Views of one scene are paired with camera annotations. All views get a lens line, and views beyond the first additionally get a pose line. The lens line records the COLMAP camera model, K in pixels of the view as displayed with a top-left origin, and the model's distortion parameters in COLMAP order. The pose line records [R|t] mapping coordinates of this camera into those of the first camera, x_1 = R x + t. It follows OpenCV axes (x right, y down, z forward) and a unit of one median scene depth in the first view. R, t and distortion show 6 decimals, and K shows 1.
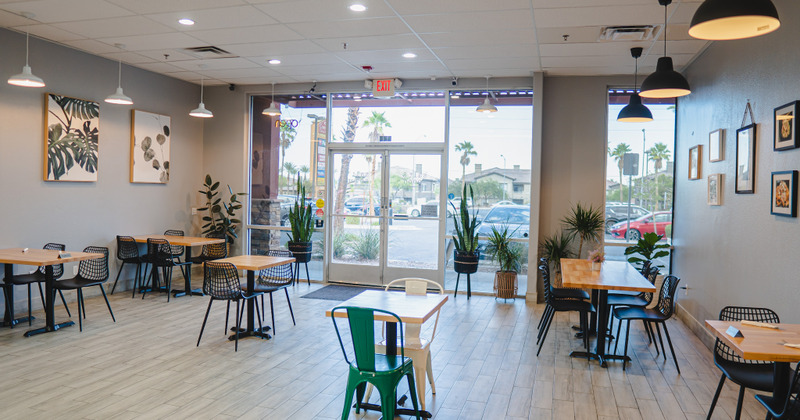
lens RADIAL K [[562.2, 0, 400.0], [0, 562.2, 210.0], [0, 0, 1]] dist [-0.117019, 0.071738]
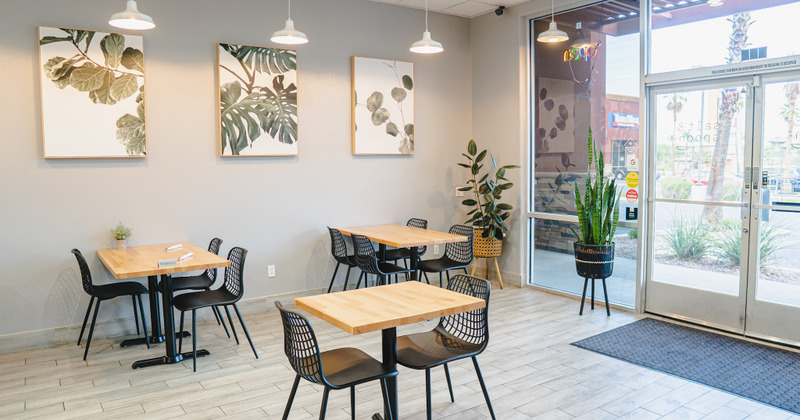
lens RADIAL K [[562.2, 0, 400.0], [0, 562.2, 210.0], [0, 0, 1]] dist [-0.117019, 0.071738]
pose [[0.775037, 0.024274, -0.631449, 0.044267], [0.007388, 0.998846, 0.047465, -0.011855], [0.631873, -0.041452, 0.773963, 0.476284]]
